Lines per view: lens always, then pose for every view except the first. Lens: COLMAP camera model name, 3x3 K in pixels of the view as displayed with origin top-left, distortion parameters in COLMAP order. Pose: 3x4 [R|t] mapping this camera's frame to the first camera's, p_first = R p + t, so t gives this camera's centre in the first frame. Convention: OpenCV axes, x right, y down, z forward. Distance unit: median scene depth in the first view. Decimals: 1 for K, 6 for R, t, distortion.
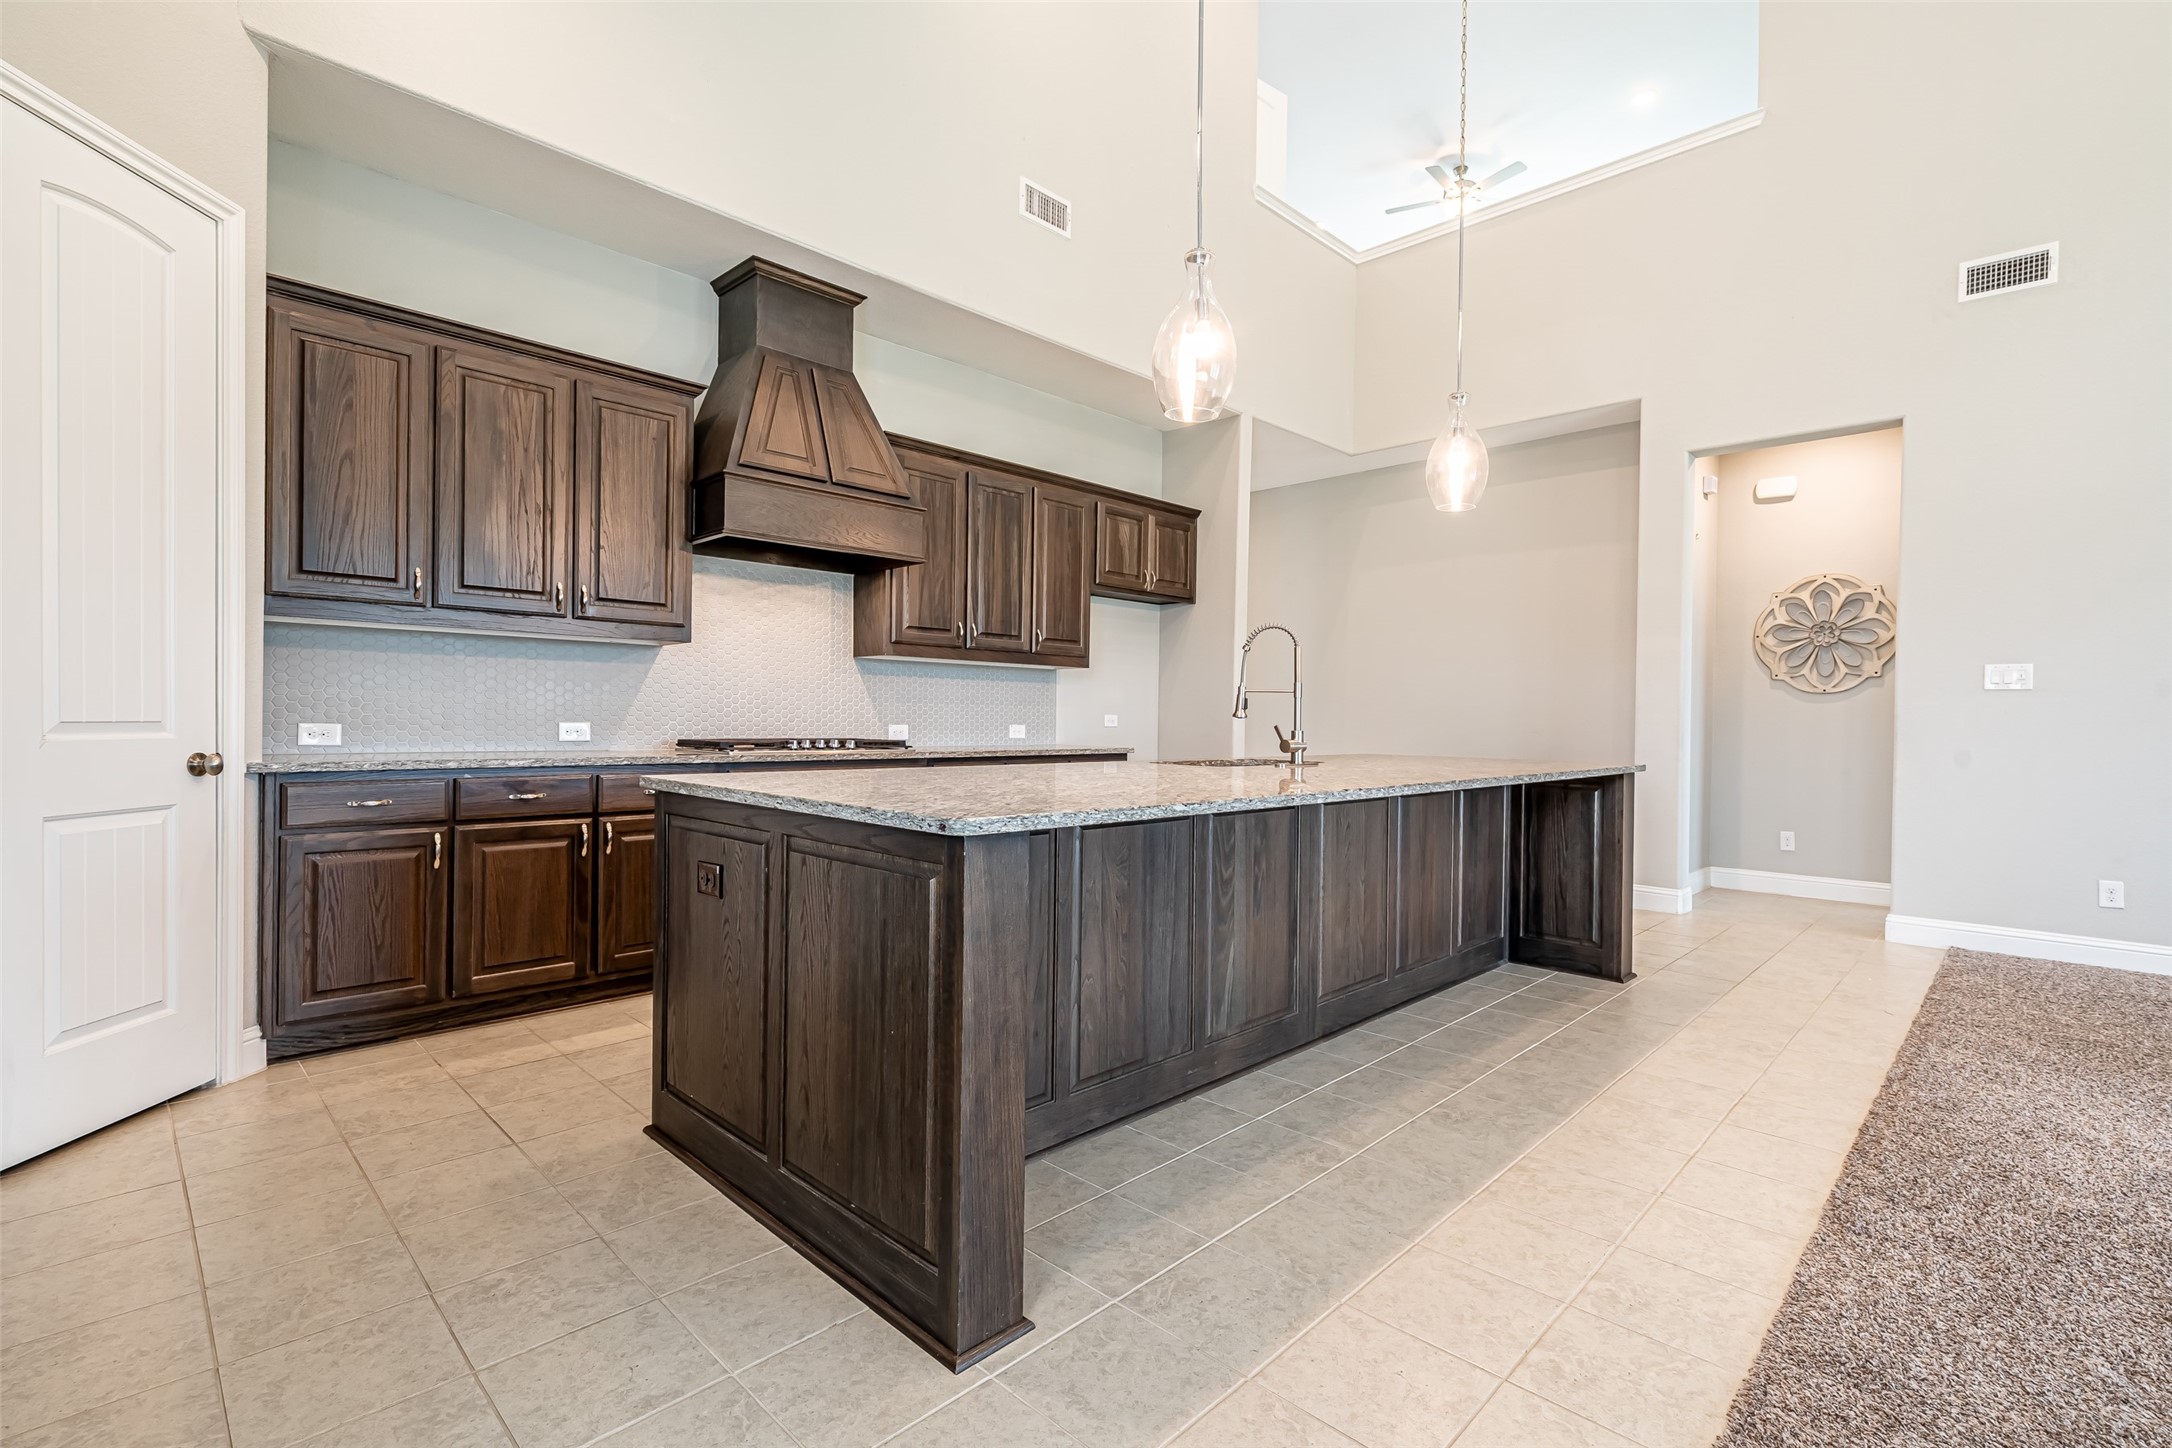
lens RADIAL K [[987.8, 0, 1086.0], [0, 987.8, 724.0], [0, 0, 1]] dist [-0.002595, 0.000369]
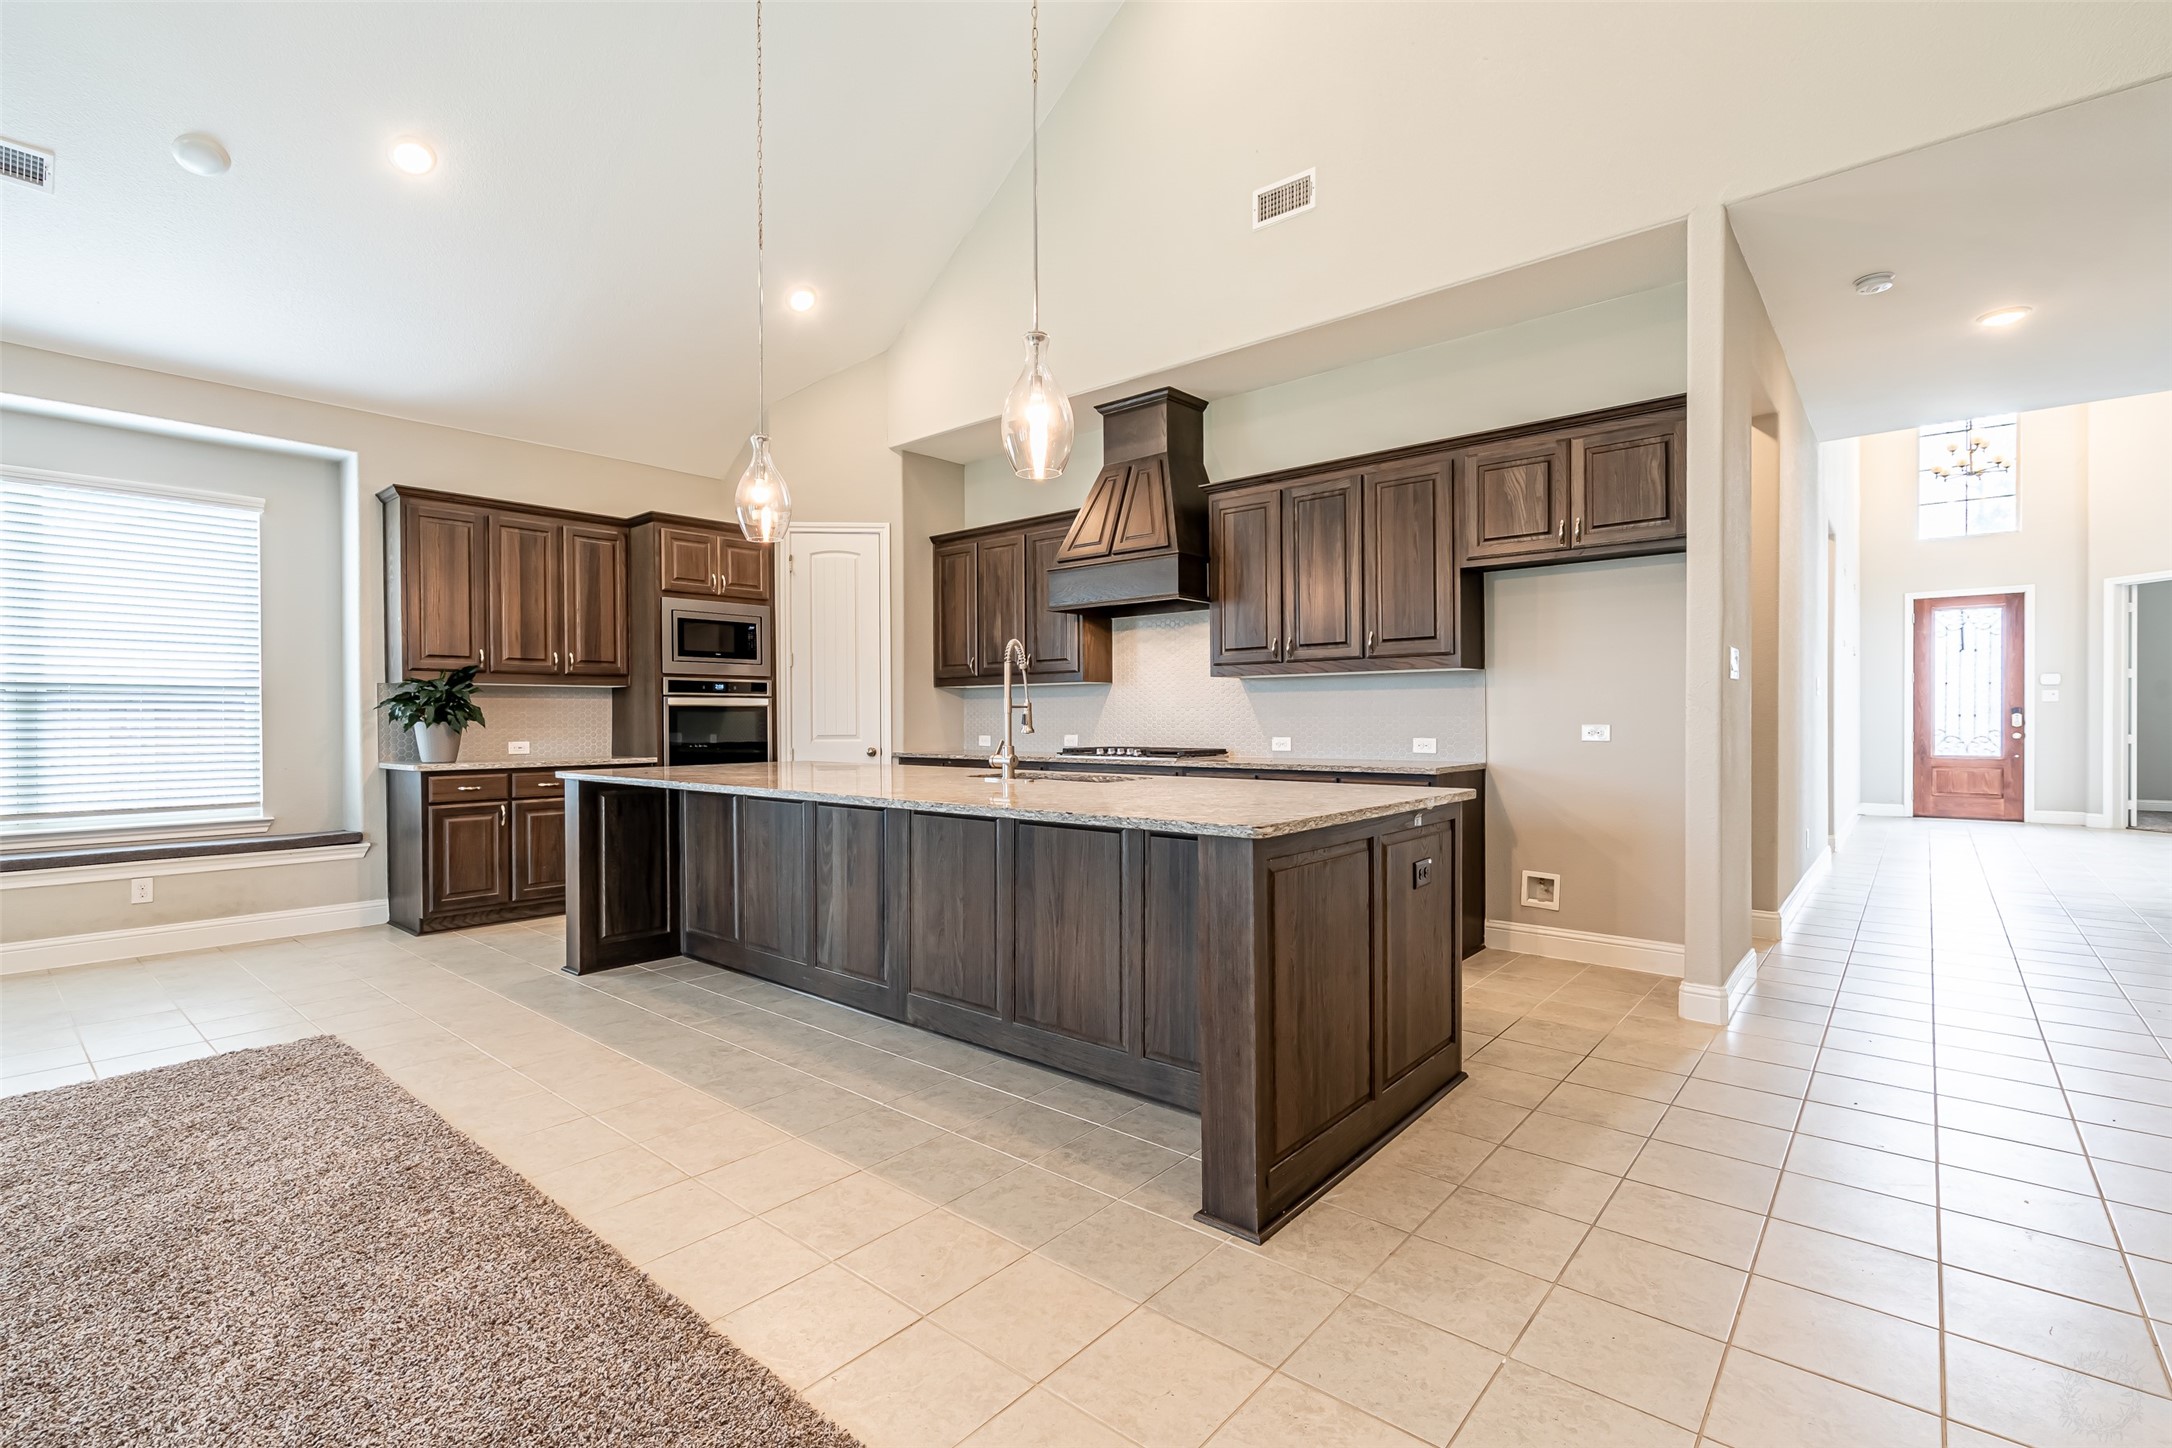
lens RADIAL K [[979.9, 0, 1086.2], [0, 979.9, 727.9], [0, 0, 1]] dist [-0.000821, 0.000354]
pose [[0.070666, -0.004020, -0.997492, 1.176117], [0.000145, 0.999992, -0.004020, -0.007609], [0.997500, 0.000140, 0.070666, 0.978516]]
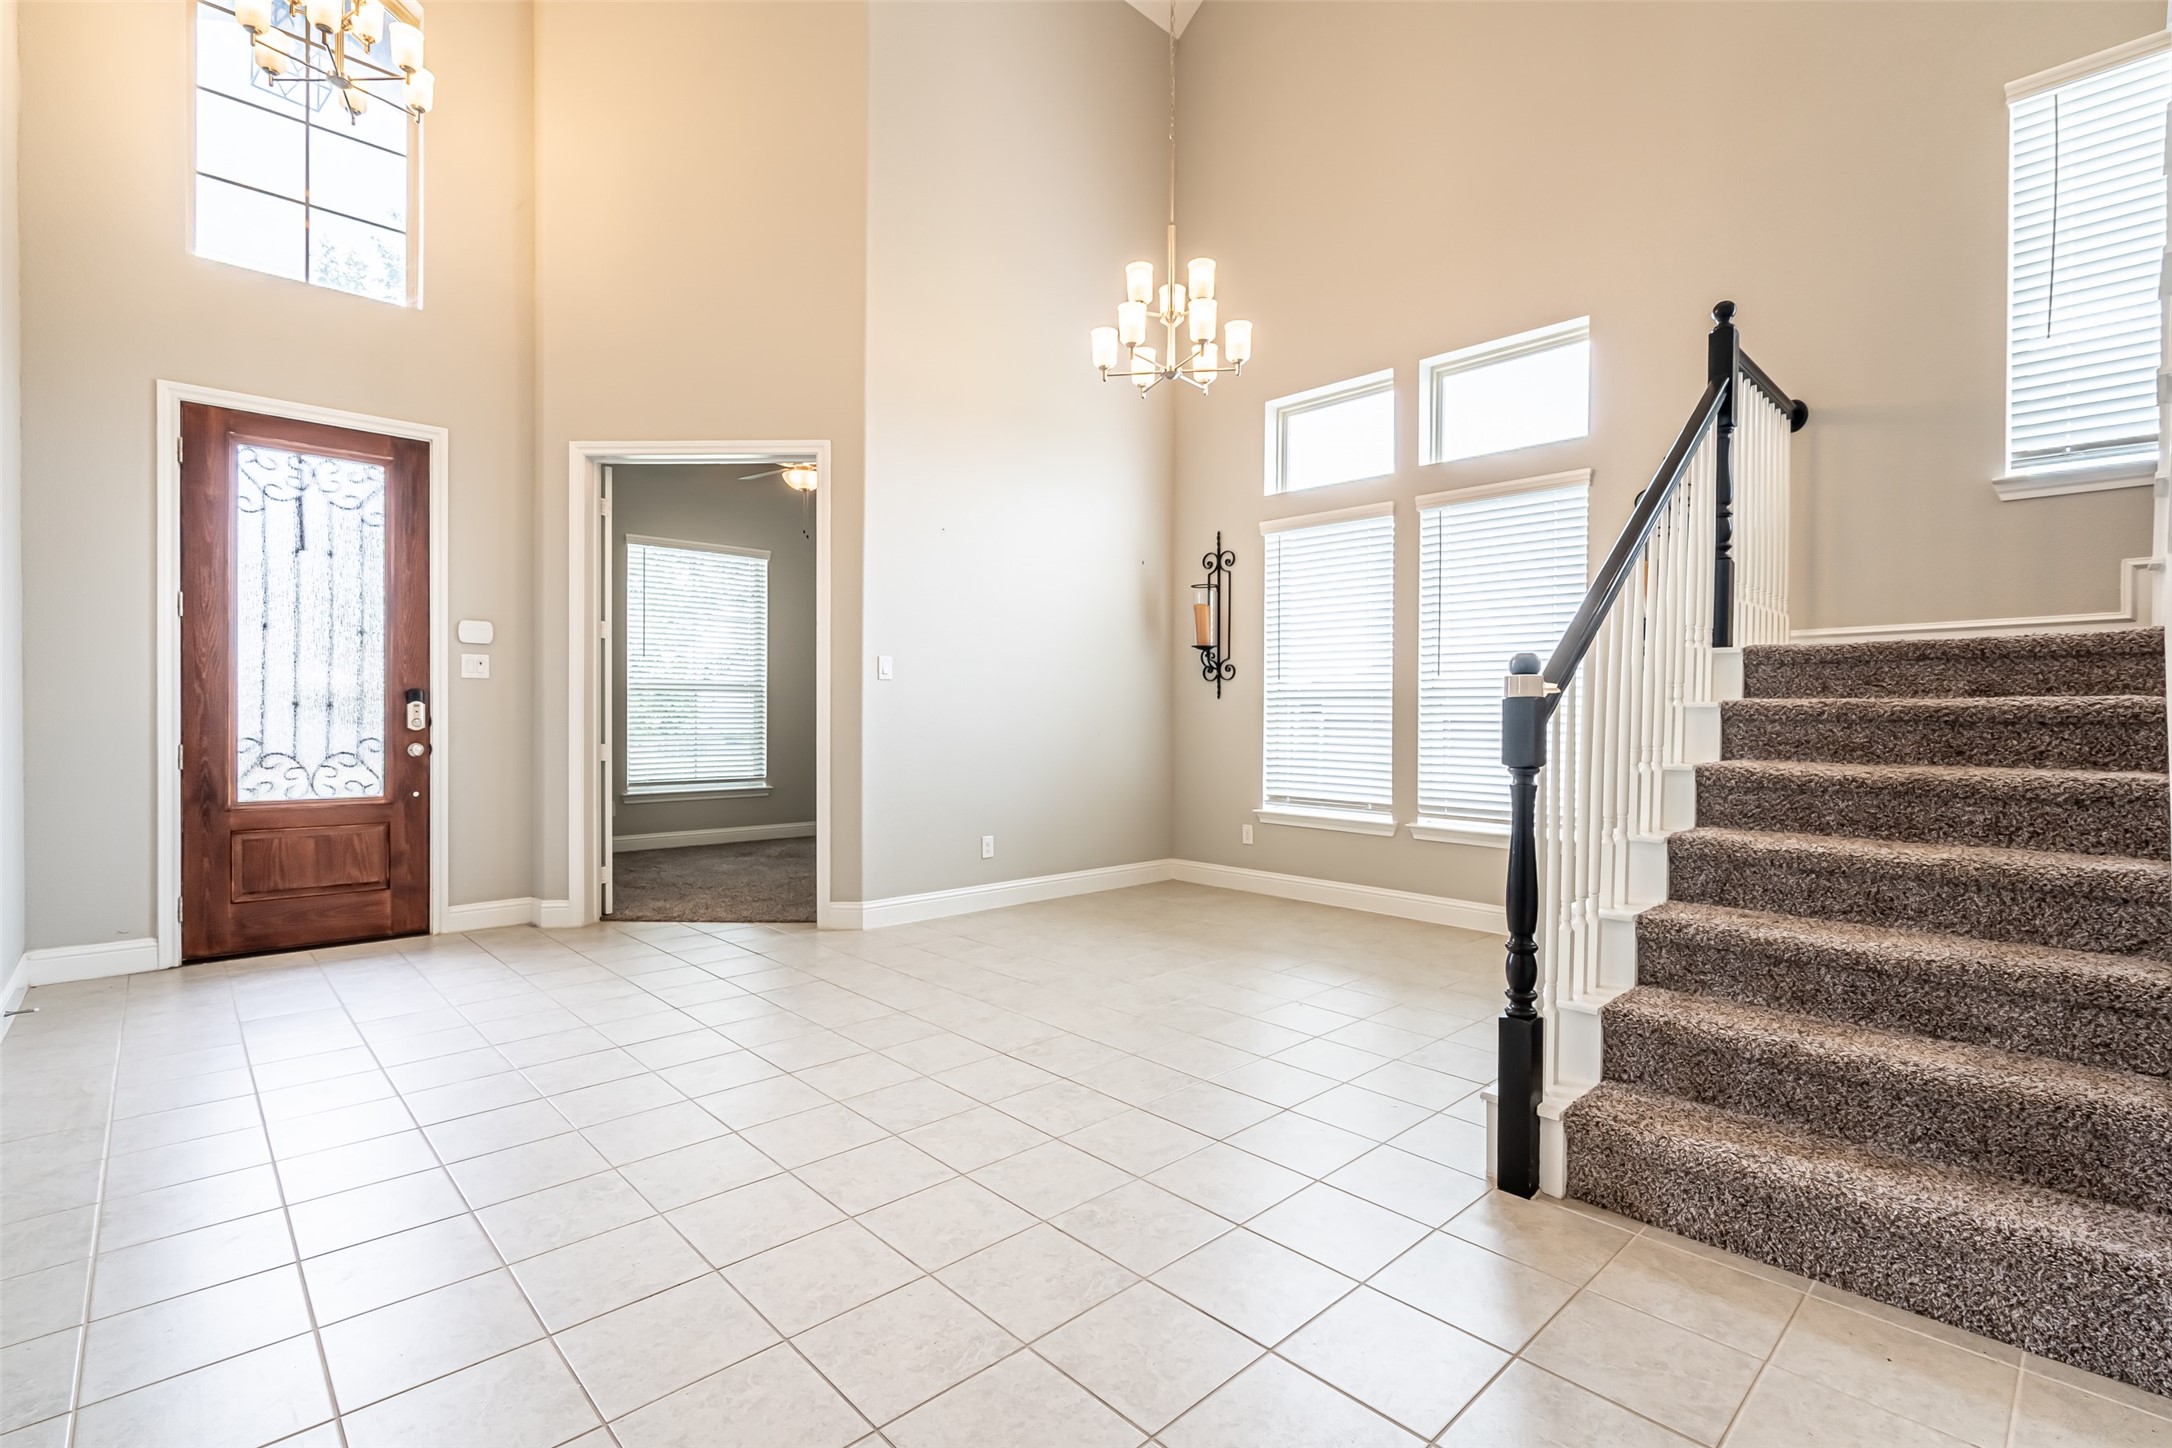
lens RADIAL K [[979.9, 0, 1086.2], [0, 979.9, 727.9], [0, 0, 1]] dist [-0.000821, 0.000354]
pose [[0.999301, -0.007781, -0.036563, -0.416143], [0.007875, 0.999966, 0.002431, -0.020855], [0.036543, -0.002717, 0.999328, 2.493321]]
